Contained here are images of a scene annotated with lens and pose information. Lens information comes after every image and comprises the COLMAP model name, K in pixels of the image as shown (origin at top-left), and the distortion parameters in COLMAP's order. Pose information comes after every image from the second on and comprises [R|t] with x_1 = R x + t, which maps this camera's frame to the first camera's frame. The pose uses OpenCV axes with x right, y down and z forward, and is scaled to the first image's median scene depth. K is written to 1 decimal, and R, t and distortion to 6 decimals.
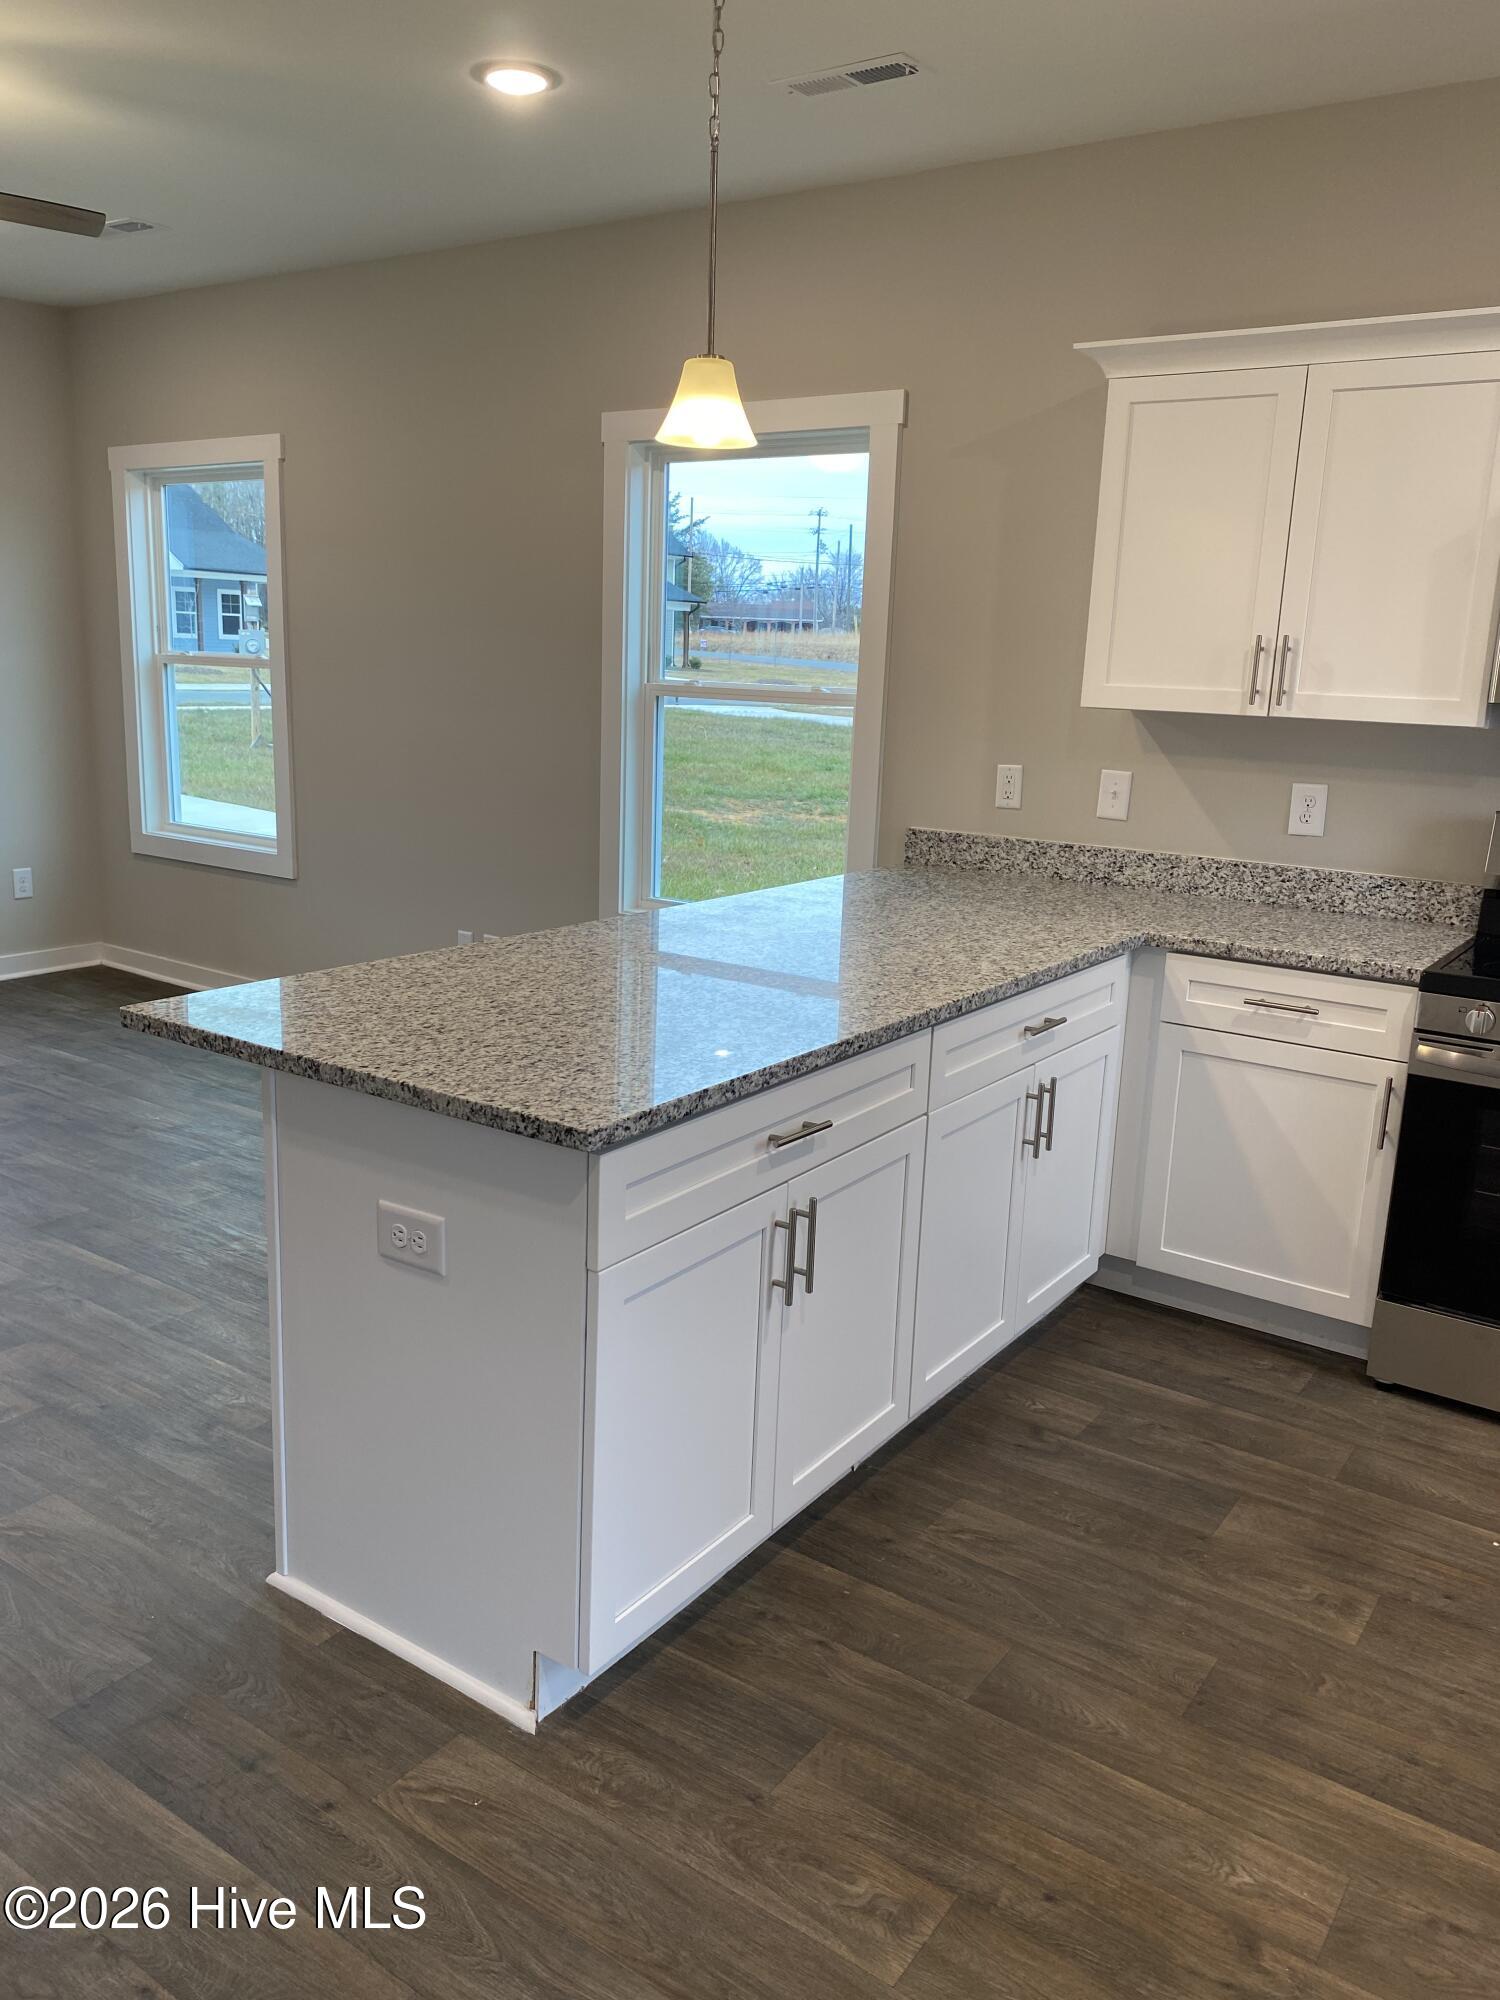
lens RADIAL K [[1531.3, 0, 757.2], [0, 1531.3, 1011.3], [0, 0, 1]] dist [0.029916, -0.015360]
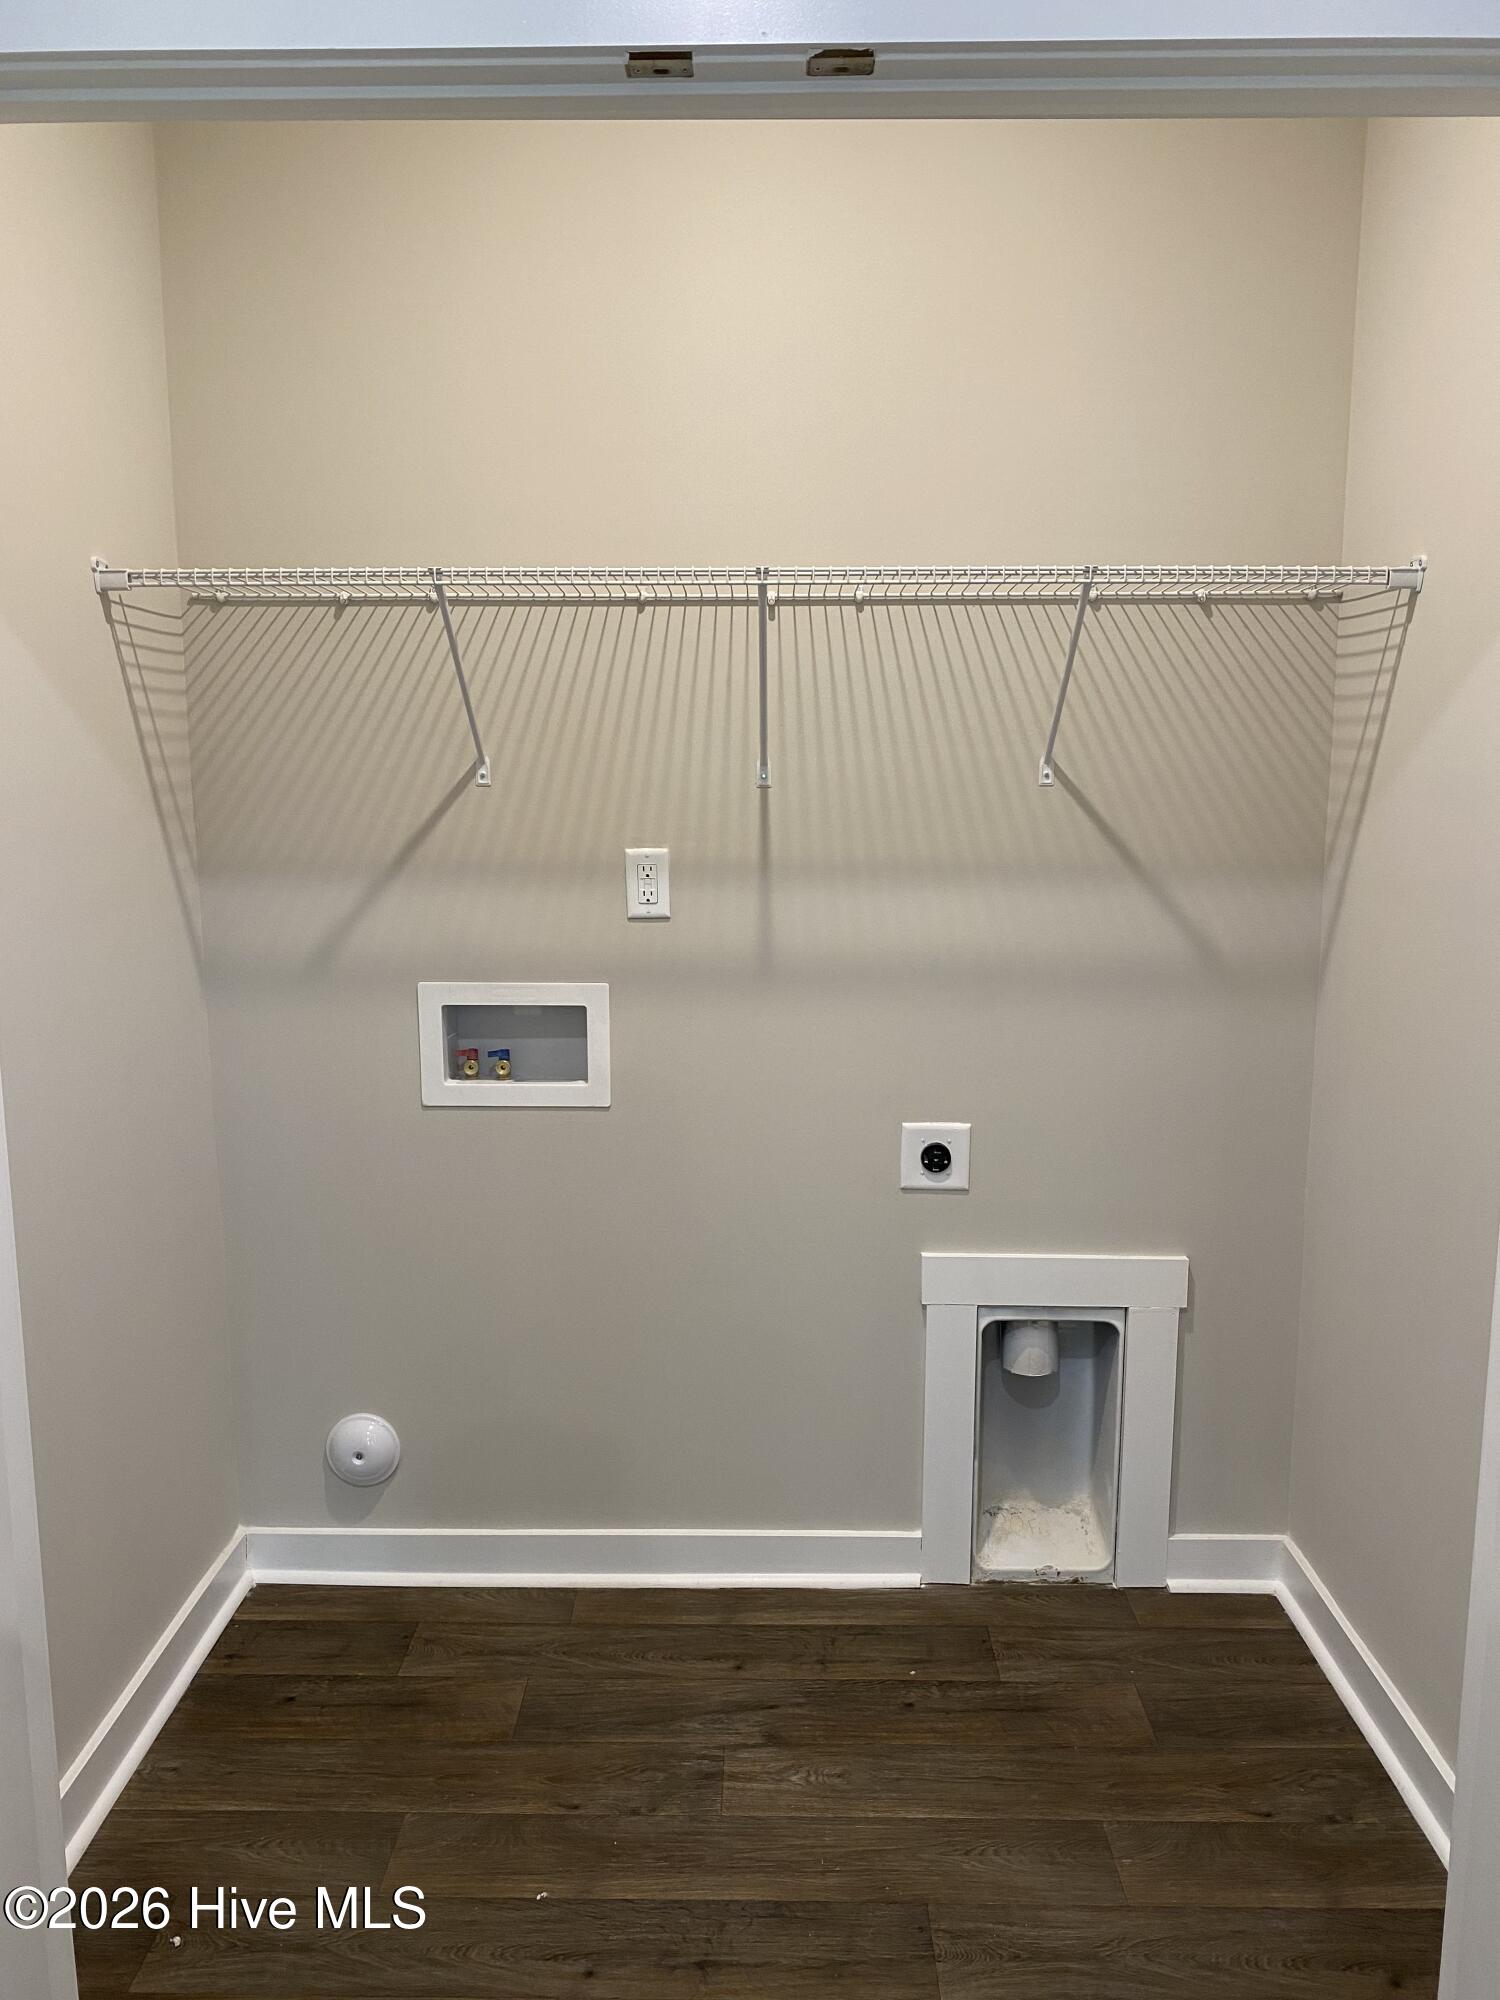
lens RADIAL K [[1517.4, 0, 745.3], [0, 1517.4, 1015.6], [0, 0, 1]] dist [0.063610, -0.108073]
pose [[-0.832829, 0.053597, -0.550929, 0.704693], [-0.155180, 0.932781, 0.325329, -0.259849], [0.531332, 0.356437, -0.768530, 1.226825]]
